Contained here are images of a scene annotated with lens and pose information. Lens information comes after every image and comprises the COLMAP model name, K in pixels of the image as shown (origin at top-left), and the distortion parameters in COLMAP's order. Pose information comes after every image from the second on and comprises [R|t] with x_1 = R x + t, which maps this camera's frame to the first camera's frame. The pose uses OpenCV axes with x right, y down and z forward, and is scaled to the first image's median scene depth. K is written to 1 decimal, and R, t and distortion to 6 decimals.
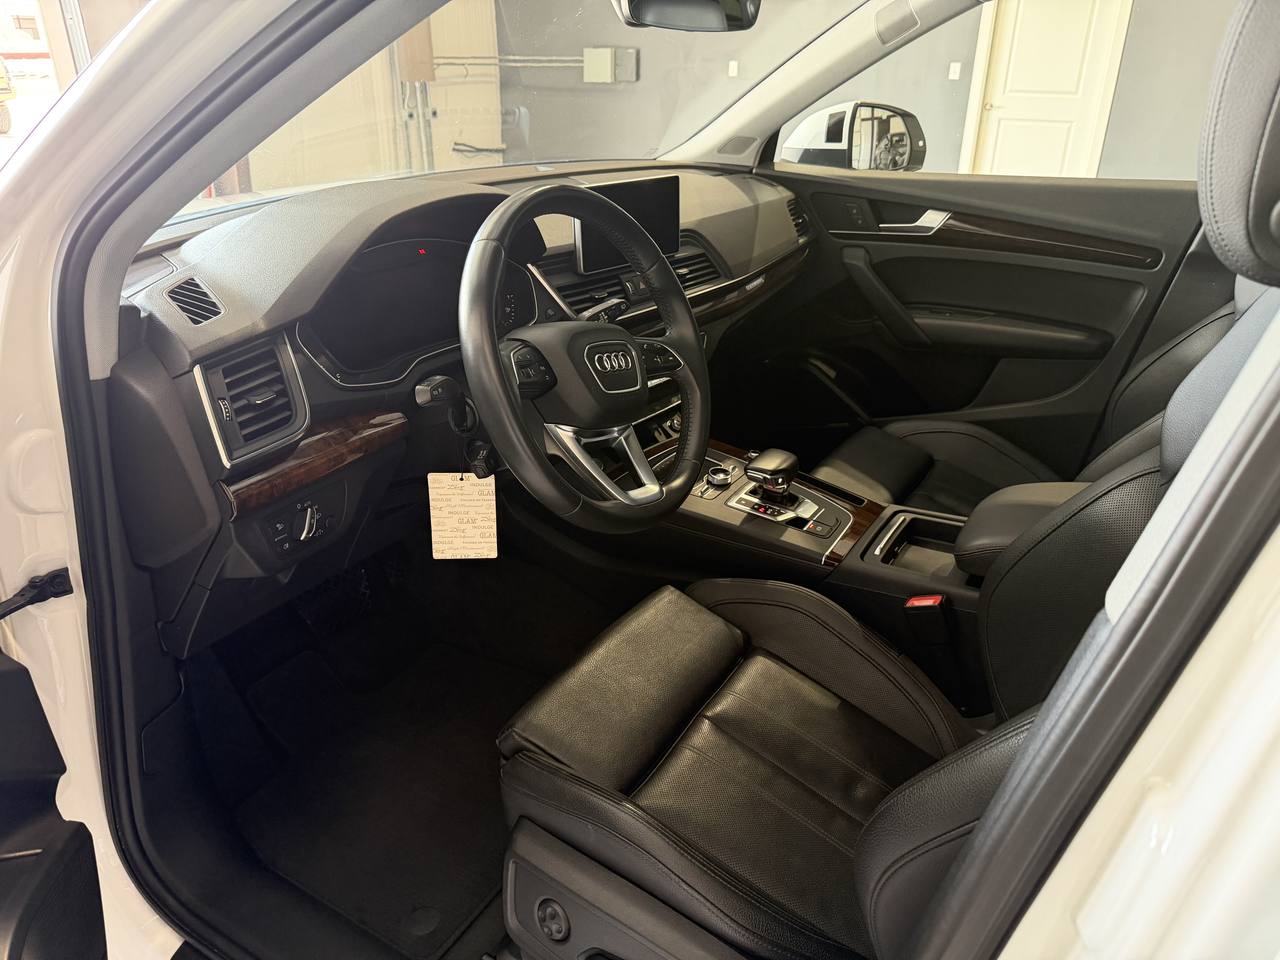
lens RADIAL K [[878.9, 0, 632.5], [0, 878.9, 485.7], [0, 0, 1]] dist [0.047746, -0.100101]
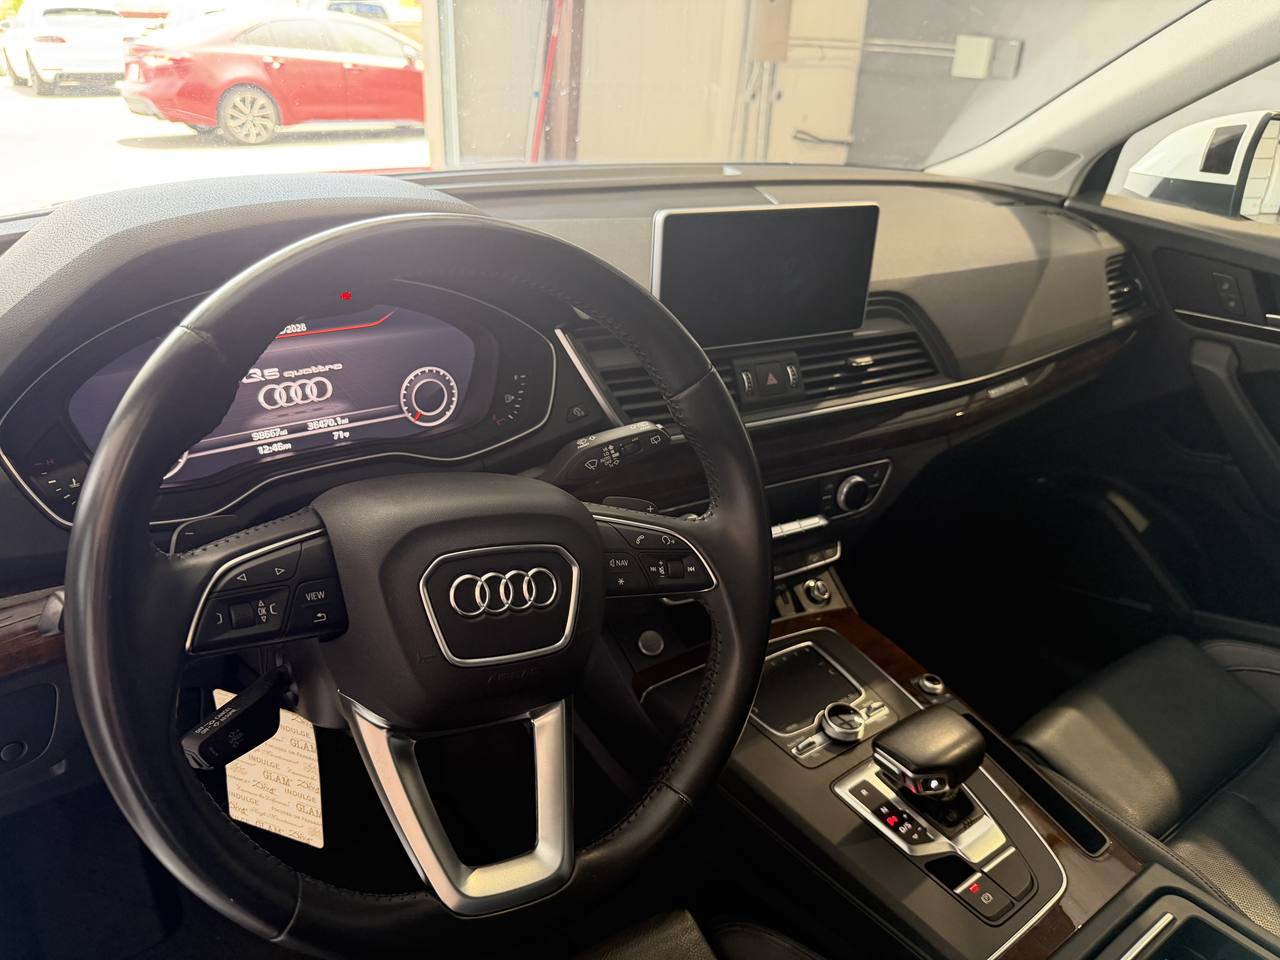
lens RADIAL K [[923.6, 0, 658.0], [0, 923.6, 477.5], [0, 0, 1]] dist [-0.001585, 0.000050]
pose [[0.936208, 0.195414, -0.292109, 0.099832], [-0.198881, 0.979857, 0.018086, -0.118948], [0.289759, 0.041163, 0.956214, 0.290658]]
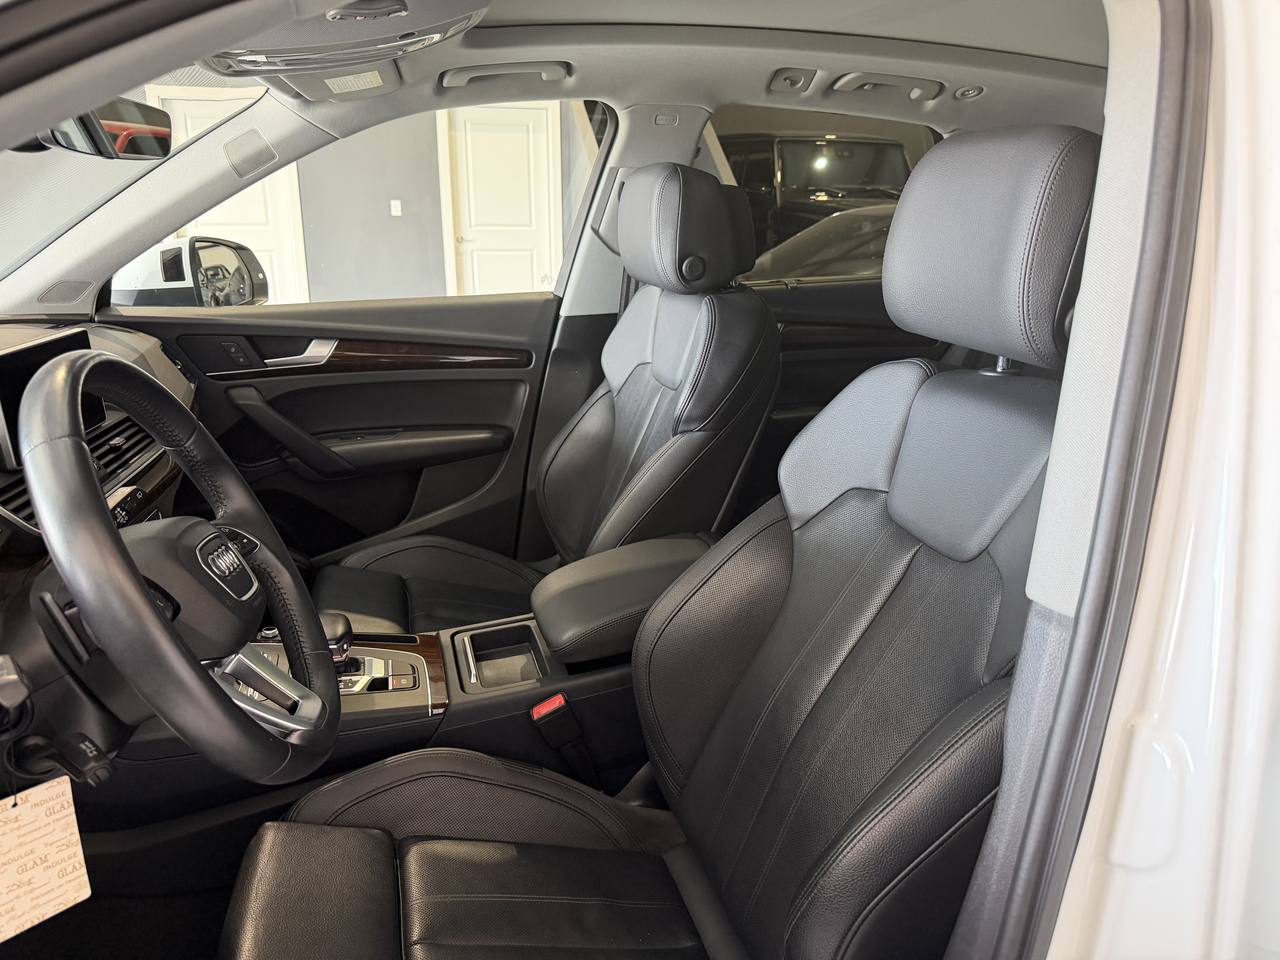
lens RADIAL K [[878.9, 0, 632.5], [0, 878.9, 485.7], [0, 0, 1]] dist [0.047746, -0.100101]
pose [[0.663019, -0.222456, 0.714787, -0.167102], [0.318017, 0.948085, 0.000077, -0.047706], [-0.677696, 0.227263, 0.699343, 0.115908]]
